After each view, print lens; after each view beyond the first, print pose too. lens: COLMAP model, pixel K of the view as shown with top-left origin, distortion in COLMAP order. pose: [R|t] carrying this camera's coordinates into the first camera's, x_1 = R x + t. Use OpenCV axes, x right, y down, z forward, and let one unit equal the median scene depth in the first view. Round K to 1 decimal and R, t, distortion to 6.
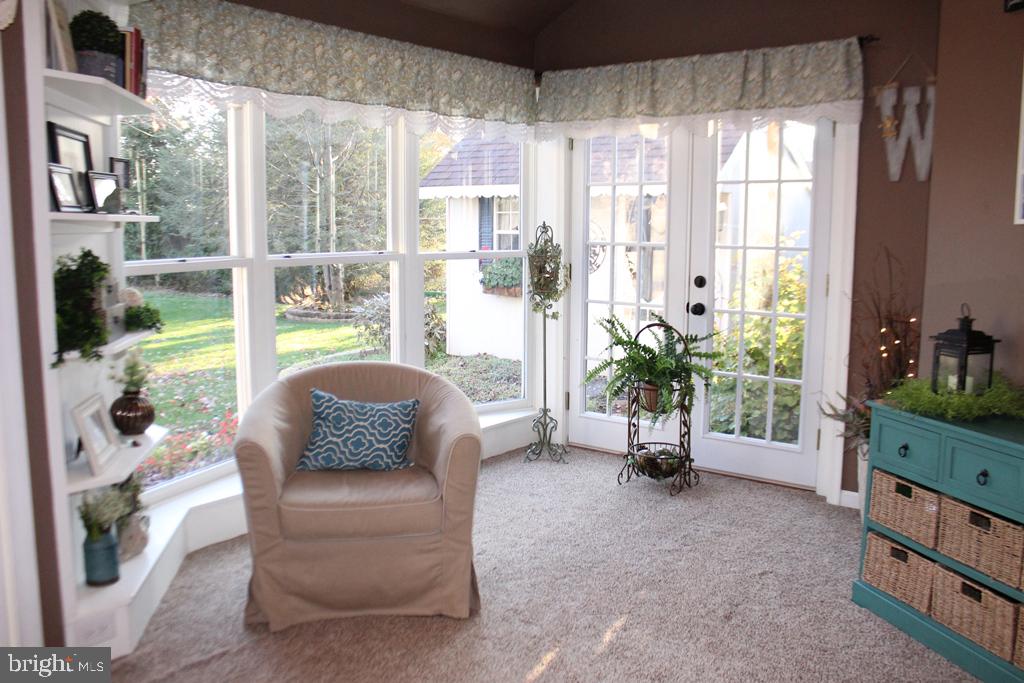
lens RADIAL K [[847.3, 0, 502.6], [0, 847.3, 339.7], [0, 0, 1]] dist [-0.155537, 0.133859]
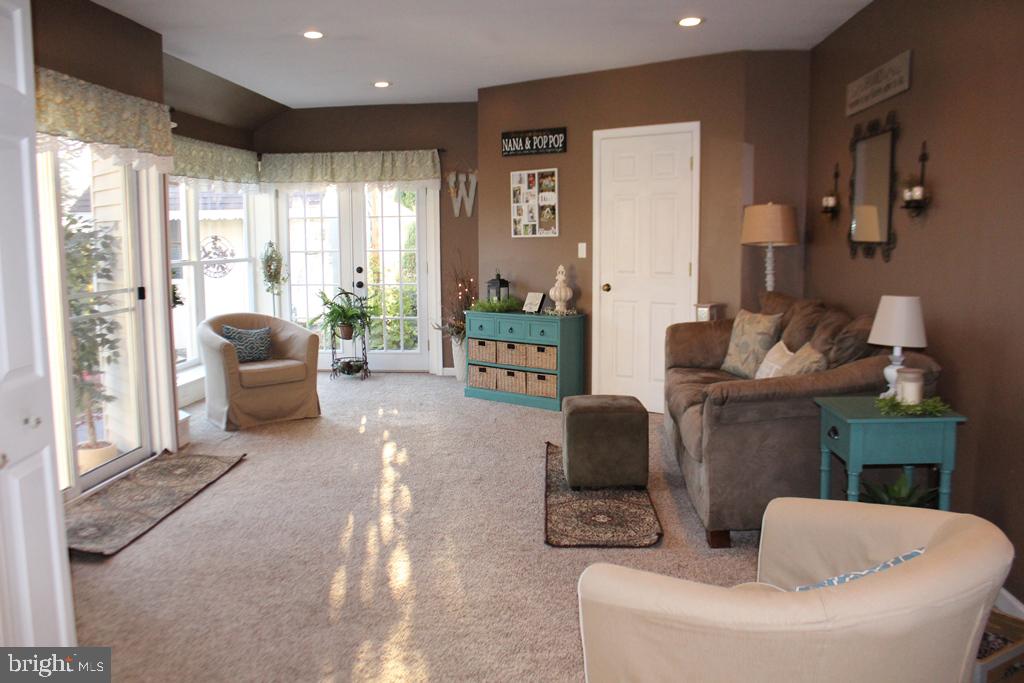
lens RADIAL K [[847.3, 0, 502.6], [0, 847.3, 339.7], [0, 0, 1]] dist [-0.155537, 0.133859]
pose [[0.836453, -0.079059, 0.542306, -0.615864], [0.084481, 0.996313, 0.014940, 0.098205], [-0.541487, 0.033318, 0.840048, -0.866119]]
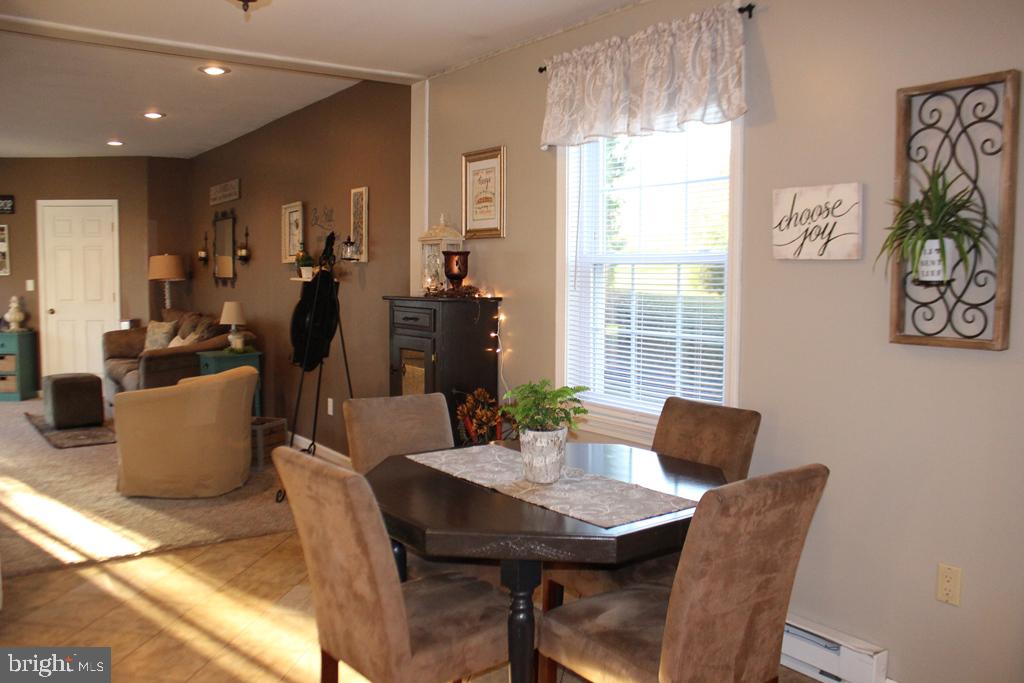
lens RADIAL K [[847.3, 0, 502.6], [0, 847.3, 339.7], [0, 0, 1]] dist [-0.155537, 0.133859]
pose [[0.285395, -0.078561, 0.955185, -1.396538], [0.123245, 0.991368, 0.044713, 0.173271], [-0.950453, 0.104961, 0.292614, -1.464455]]
